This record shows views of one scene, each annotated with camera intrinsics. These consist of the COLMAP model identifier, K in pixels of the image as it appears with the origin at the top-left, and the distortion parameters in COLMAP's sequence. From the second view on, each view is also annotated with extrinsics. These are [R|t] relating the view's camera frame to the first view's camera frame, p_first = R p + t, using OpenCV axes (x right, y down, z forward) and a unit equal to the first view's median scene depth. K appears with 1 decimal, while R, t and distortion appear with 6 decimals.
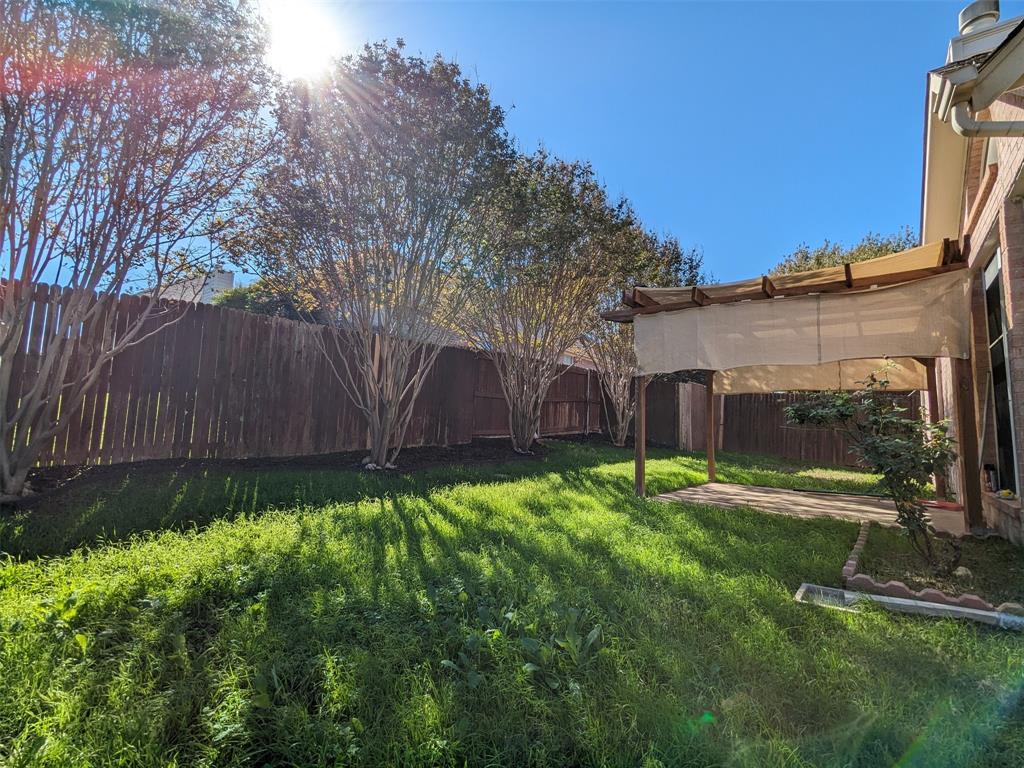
lens RADIAL K [[484.3, 0, 510.8], [0, 484.3, 381.3], [0, 0, 1]] dist [0.000457, 0.000269]
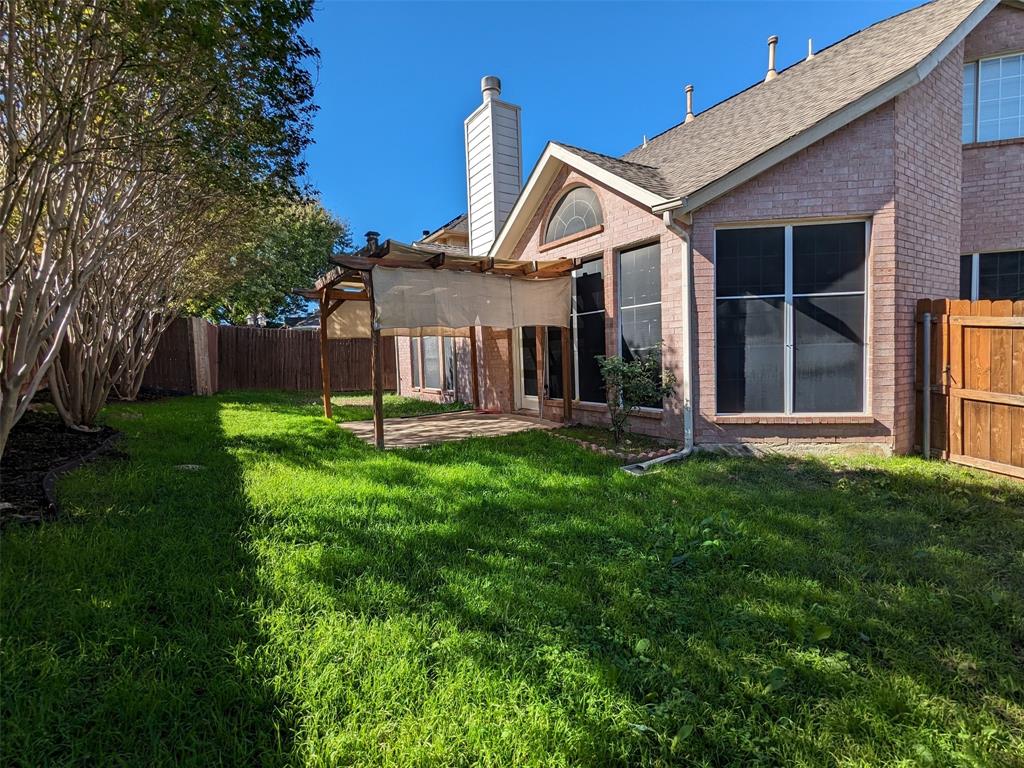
lens RADIAL K [[484.3, 0, 510.8], [0, 484.3, 381.3], [0, 0, 1]] dist [0.000457, 0.000269]
pose [[0.344446, -0.093264, 0.934162, -0.401343], [-0.056530, 0.991187, 0.119801, -0.028133], [-0.937103, -0.094073, 0.336138, 0.295977]]
